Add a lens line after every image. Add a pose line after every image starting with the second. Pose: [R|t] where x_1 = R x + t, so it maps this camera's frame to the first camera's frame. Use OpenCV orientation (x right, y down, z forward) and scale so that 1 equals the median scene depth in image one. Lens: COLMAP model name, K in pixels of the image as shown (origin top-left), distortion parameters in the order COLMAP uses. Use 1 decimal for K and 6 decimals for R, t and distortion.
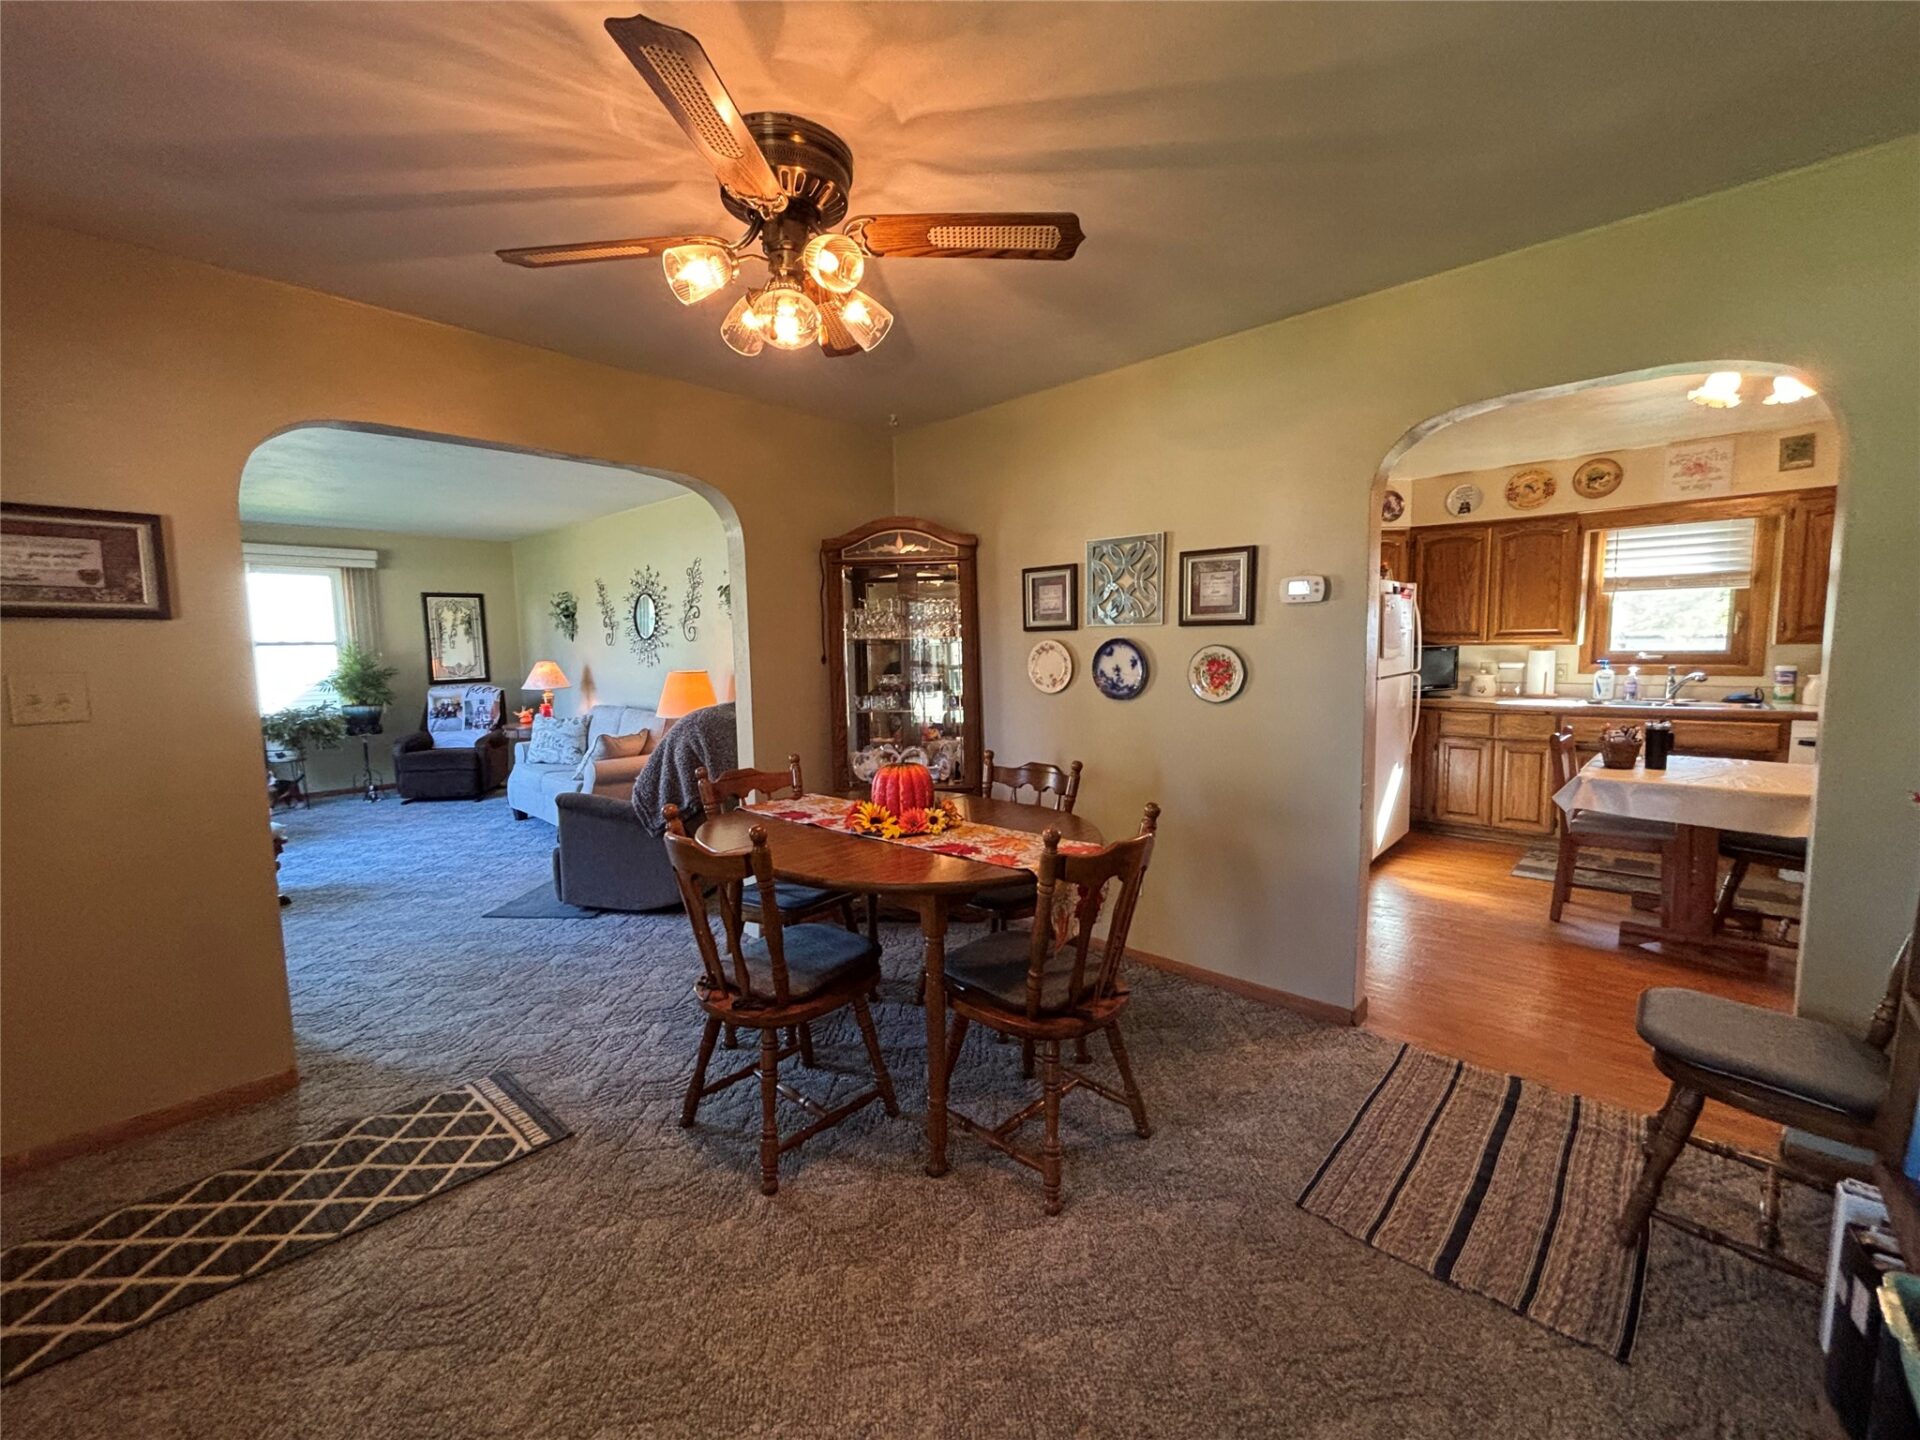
lens RADIAL K [[771.4, 0, 956.1], [0, 771.4, 718.9], [0, 0, 1]] dist [-0.002852, 0.000378]
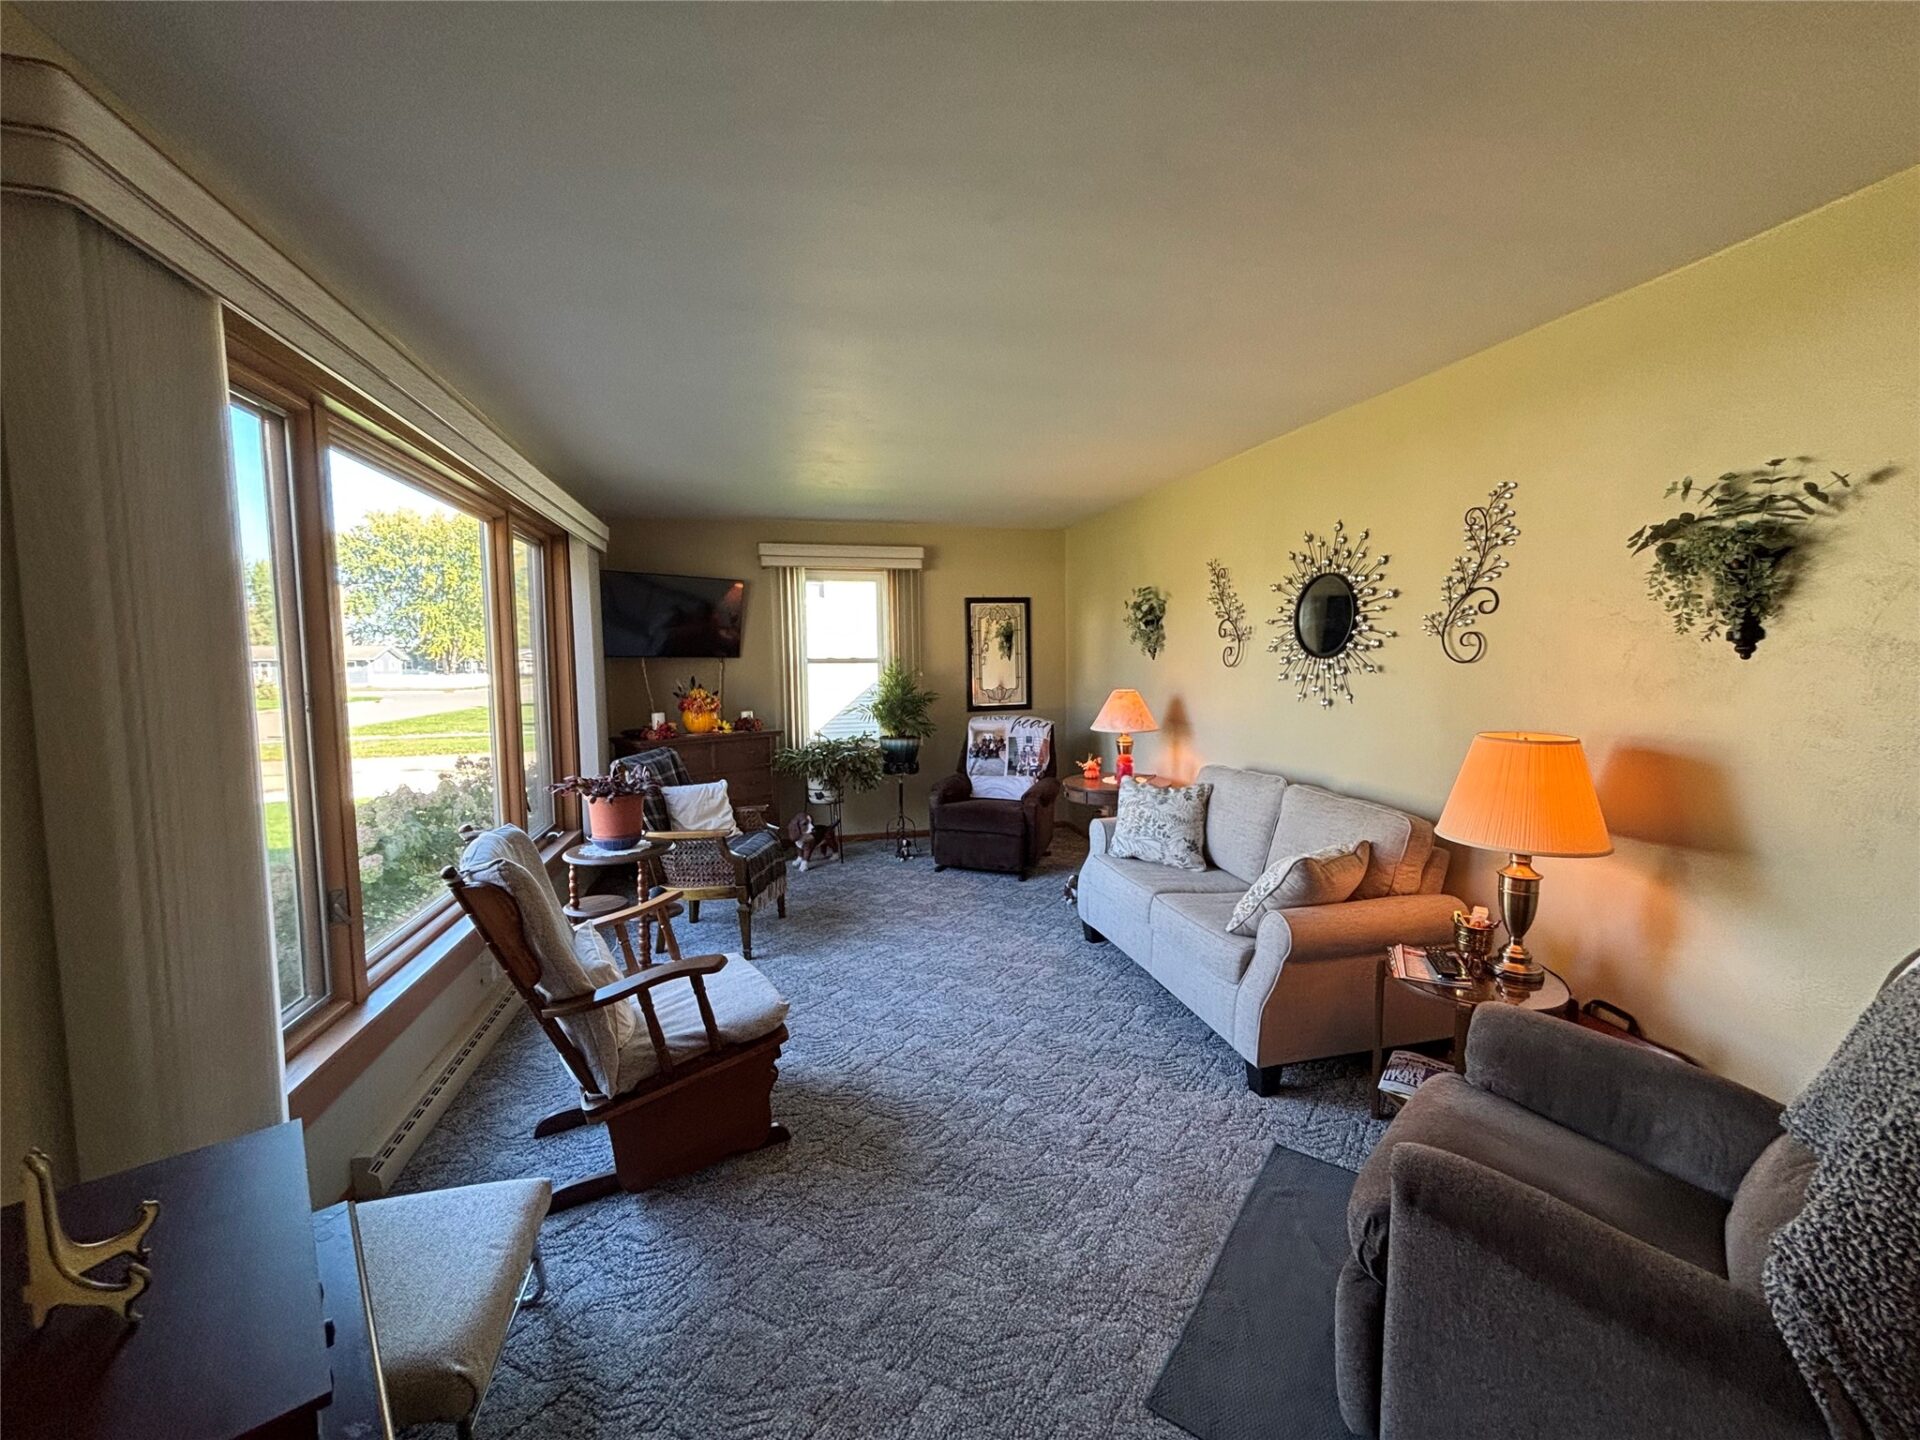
lens RADIAL K [[772.5, 0, 963.9], [0, 772.5, 719.5], [0, 0, 1]] dist [0.001579, -0.000372]
pose [[0.843611, 0.043814, -0.535165, -0.418537], [-0.050408, 0.998726, 0.002304, -0.061727], [0.534584, 0.025033, 0.844745, 0.520038]]
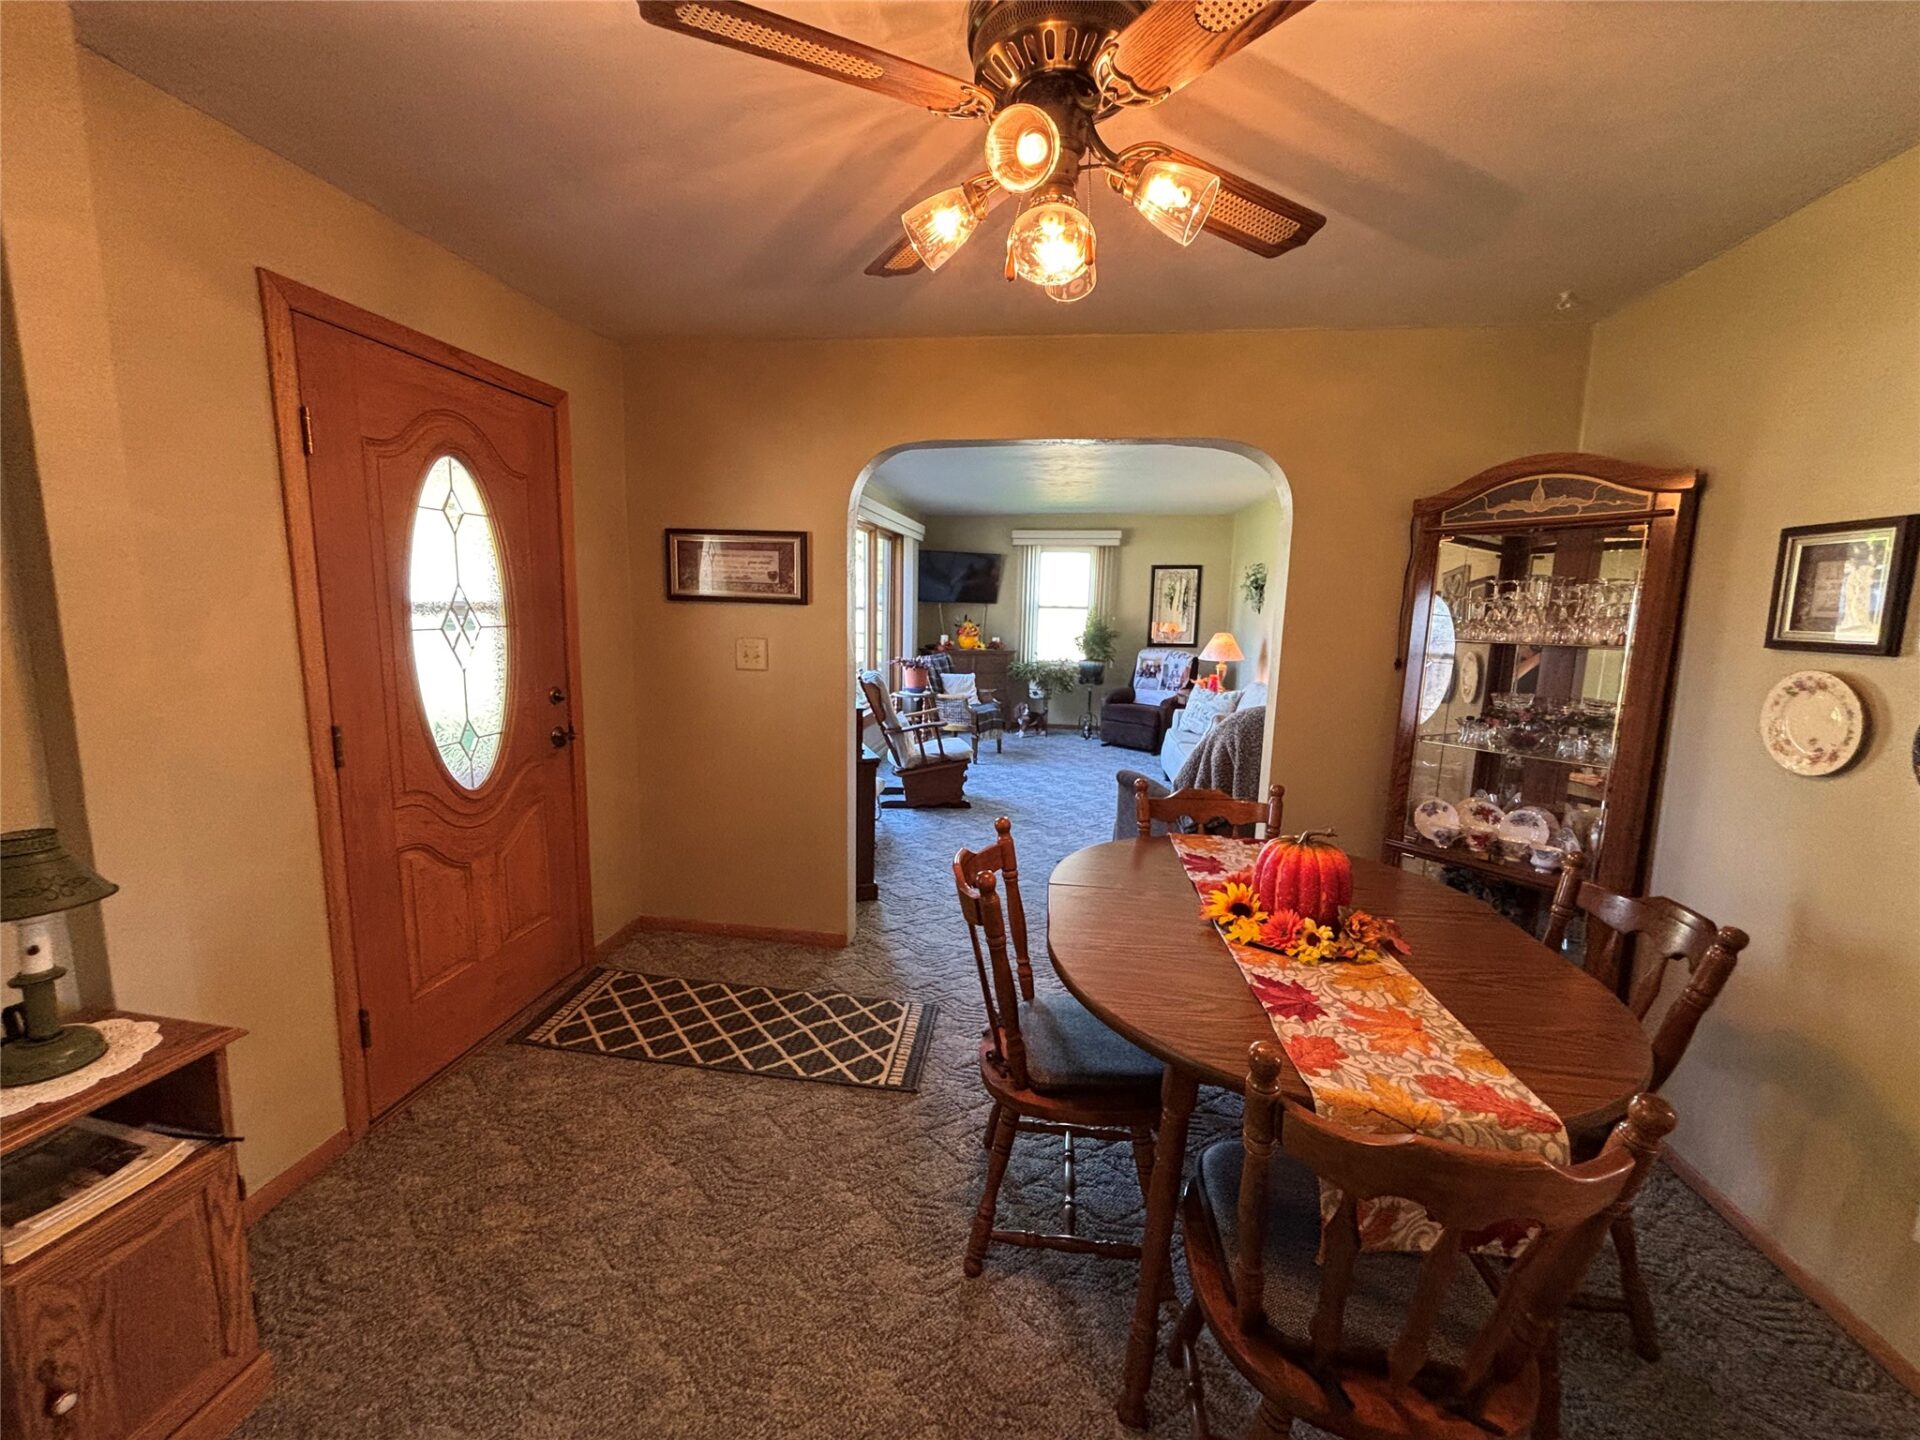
lens RADIAL K [[766.1, 0, 955.8], [0, 766.1, 718.0], [0, 0, 1]] dist [-0.000317, -0.000159]
pose [[0.570567, 0.147598, -0.807879, 0.147068], [-0.108196, 0.988652, 0.104211, -0.044751], [0.814093, 0.027951, 0.580062, 0.181740]]
